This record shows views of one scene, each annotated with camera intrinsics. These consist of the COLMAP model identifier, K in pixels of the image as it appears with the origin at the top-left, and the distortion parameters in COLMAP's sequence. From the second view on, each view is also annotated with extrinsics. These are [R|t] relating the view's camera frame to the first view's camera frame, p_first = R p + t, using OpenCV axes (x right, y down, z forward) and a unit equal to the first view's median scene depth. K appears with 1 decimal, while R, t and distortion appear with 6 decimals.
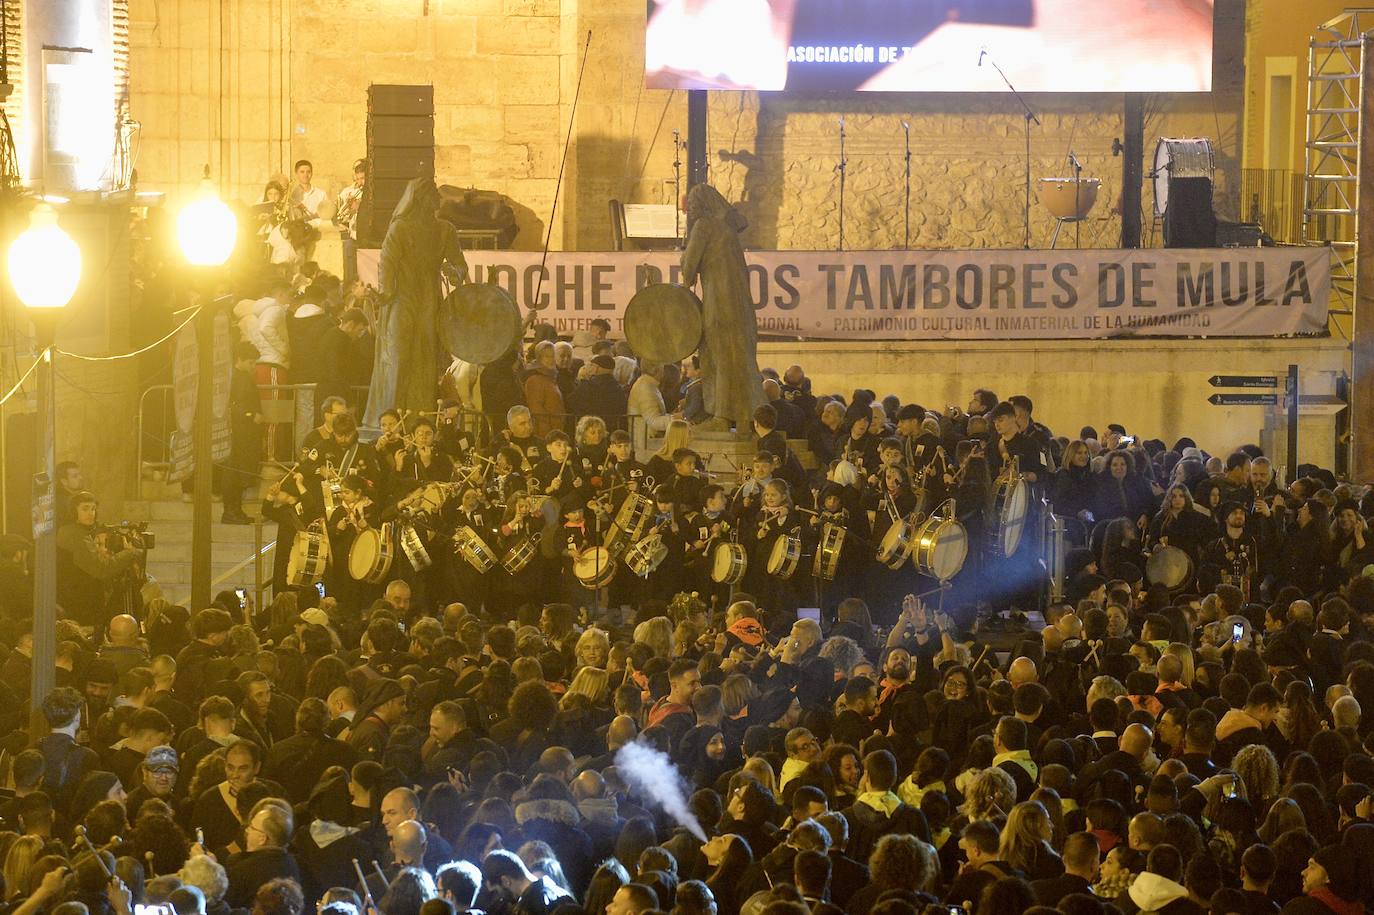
lens RADIAL K [[625.3, 0, 687.0], [0, 625.3, 457.5], [0, 0, 1]] dist [-0.002526, -0.026356]
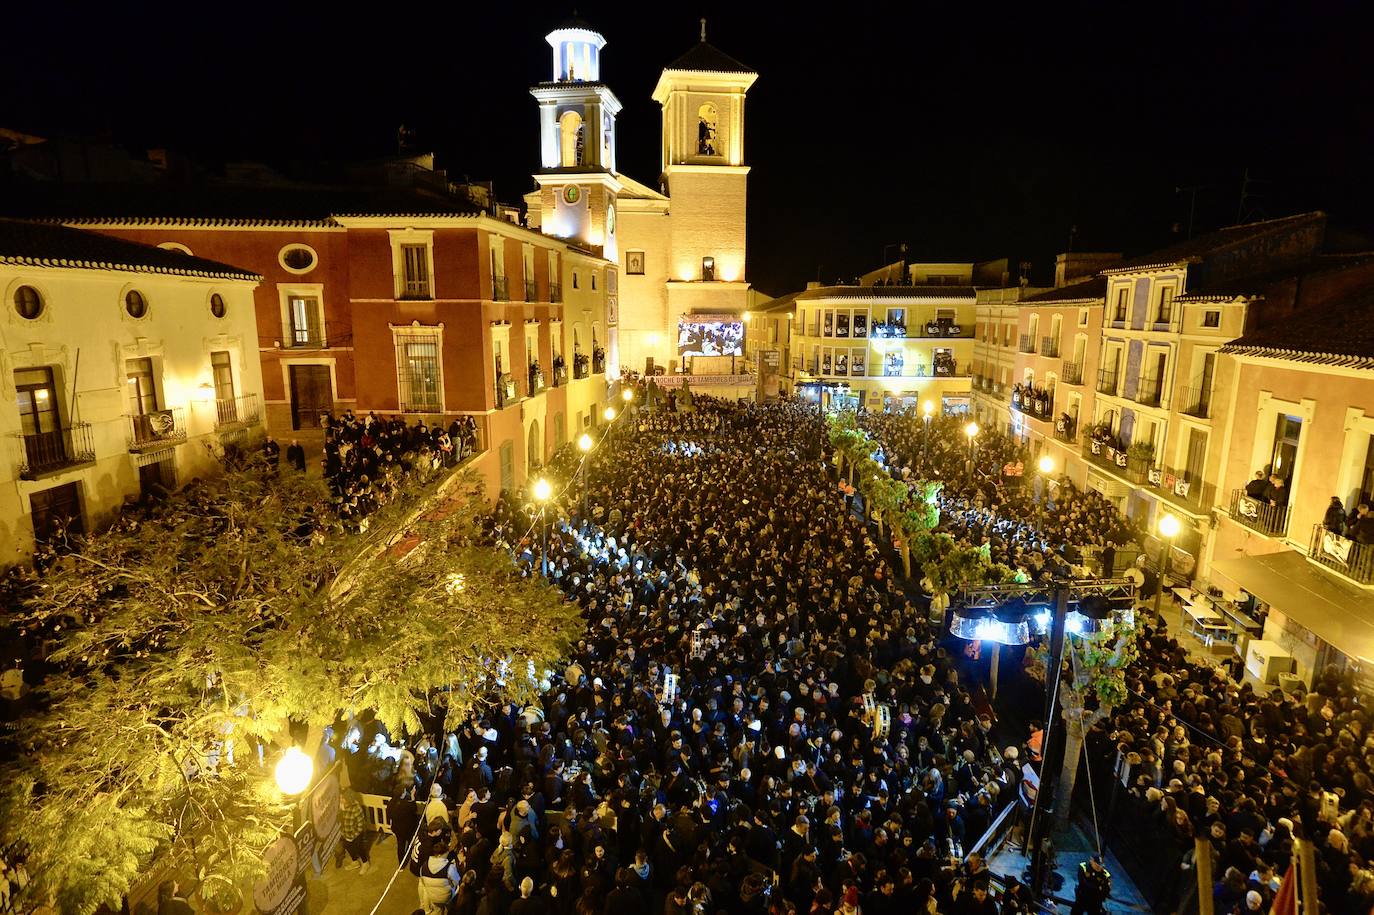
lens RADIAL K [[732.3, 0, 687.0], [0, 732.3, 457.5], [0, 0, 1]] dist [-0.000172, -0.022972]
pose [[0.992823, 0.024374, -0.117086, 1.312304], [-0.003561, 0.984602, 0.174775, -0.973068], [0.119543, -0.173104, 0.977622, -9.414841]]
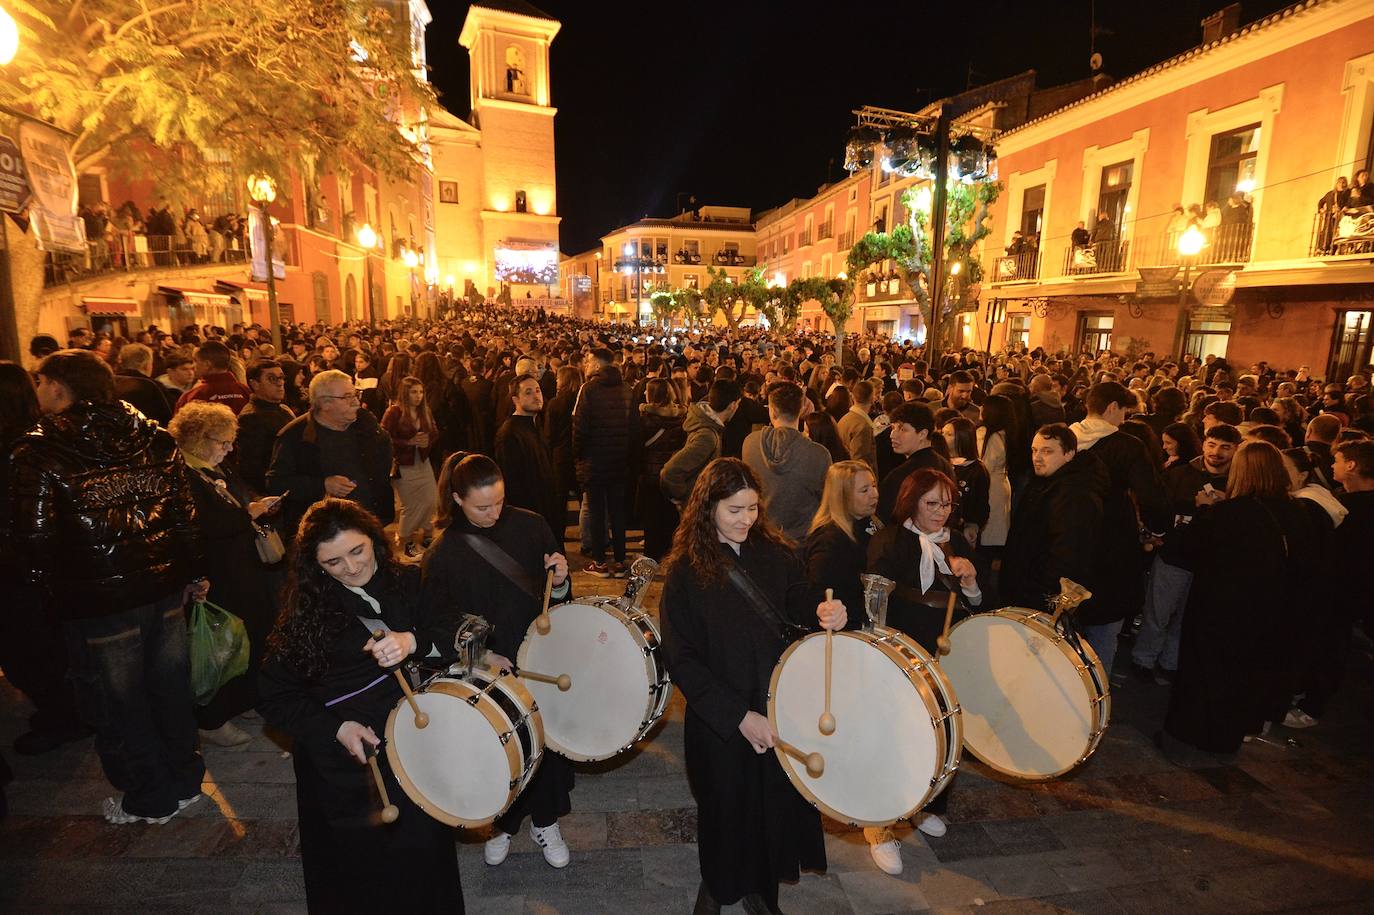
lens RADIAL K [[629.0, 0, 687.0], [0, 629.0, 457.5], [0, 0, 1]] dist [-0.022500, -0.007049]
pose [[0.984837, -0.024456, 0.171752, 1.093385], [-0.007044, 0.983561, 0.180441, 0.290253], [-0.173342, -0.178914, 0.968474, -9.133718]]
